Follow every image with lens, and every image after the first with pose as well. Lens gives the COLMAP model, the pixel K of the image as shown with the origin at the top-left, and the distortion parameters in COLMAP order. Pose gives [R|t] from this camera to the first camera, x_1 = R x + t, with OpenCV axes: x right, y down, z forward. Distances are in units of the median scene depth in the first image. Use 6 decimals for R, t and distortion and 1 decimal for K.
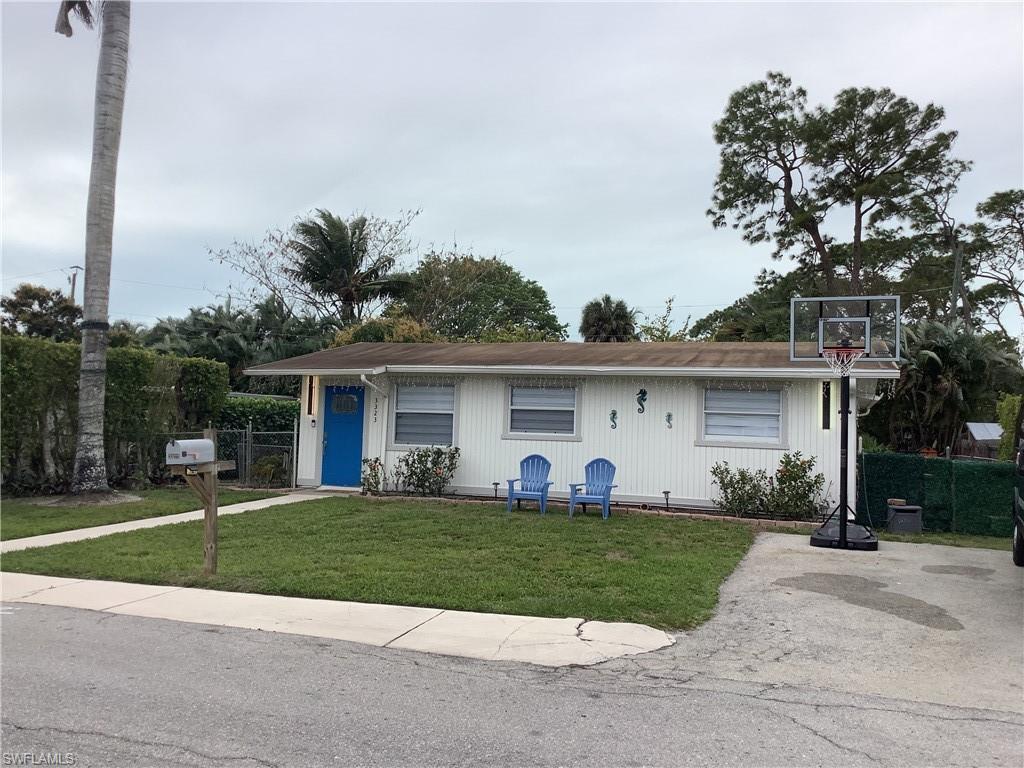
lens RADIAL K [[915.1, 0, 511.2], [0, 915.1, 384.0], [0, 0, 1]] dist [0.009284, 0.001249]
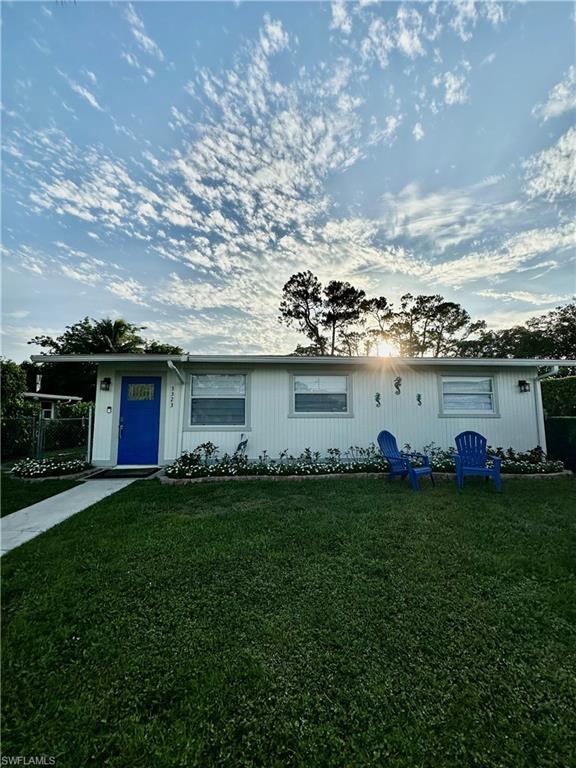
lens RADIAL K [[306.6, 0, 290.7], [0, 306.6, 382.6], [0, 0, 1]] dist [-0.001510, -0.000019]
pose [[0.922675, 0.012836, 0.385365, -0.161741], [0.011203, 0.998131, -0.060070, 0.036168], [-0.385416, 0.059743, 0.920807, 0.588463]]
